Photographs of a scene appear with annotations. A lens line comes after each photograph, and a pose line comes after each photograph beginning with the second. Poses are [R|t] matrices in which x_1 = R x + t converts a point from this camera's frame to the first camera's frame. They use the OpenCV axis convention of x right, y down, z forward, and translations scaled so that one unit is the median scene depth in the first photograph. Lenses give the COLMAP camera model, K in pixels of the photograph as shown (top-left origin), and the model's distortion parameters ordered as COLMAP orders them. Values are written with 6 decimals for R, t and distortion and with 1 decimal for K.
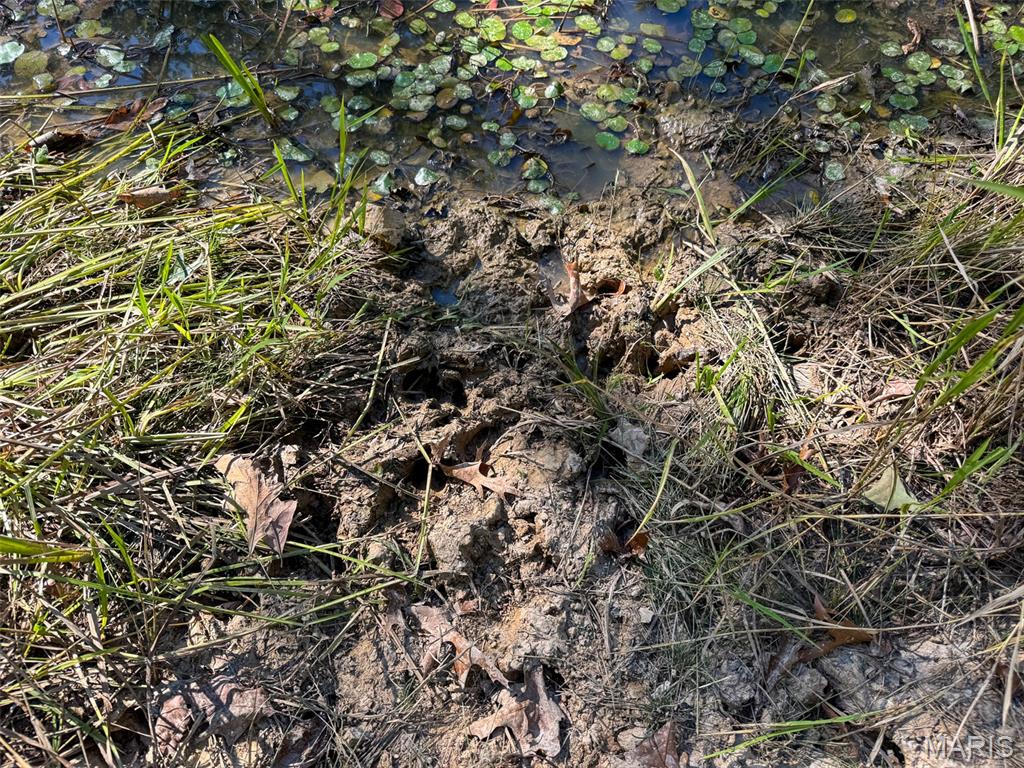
lens RADIAL K [[717.6, 0, 513.1], [0, 717.6, 384.7], [0, 0, 1]] dist [-0.000586, -0.006331]
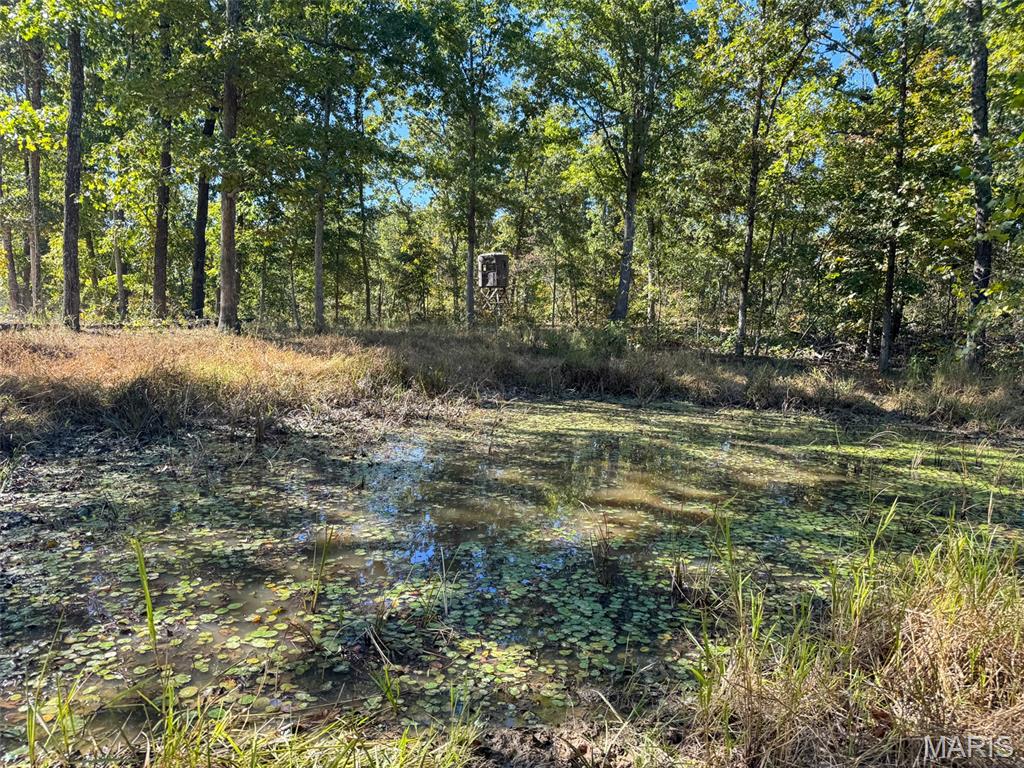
lens RADIAL K [[717.6, 0, 512.4], [0, 717.6, 384.3], [0, 0, 1]] dist [-0.000586, -0.006331]
pose [[0.972060, -0.006188, 0.234652, -0.465508], [0.200433, 0.542177, -0.816009, 0.807676], [-0.122173, 0.840242, 0.528268, -0.837308]]
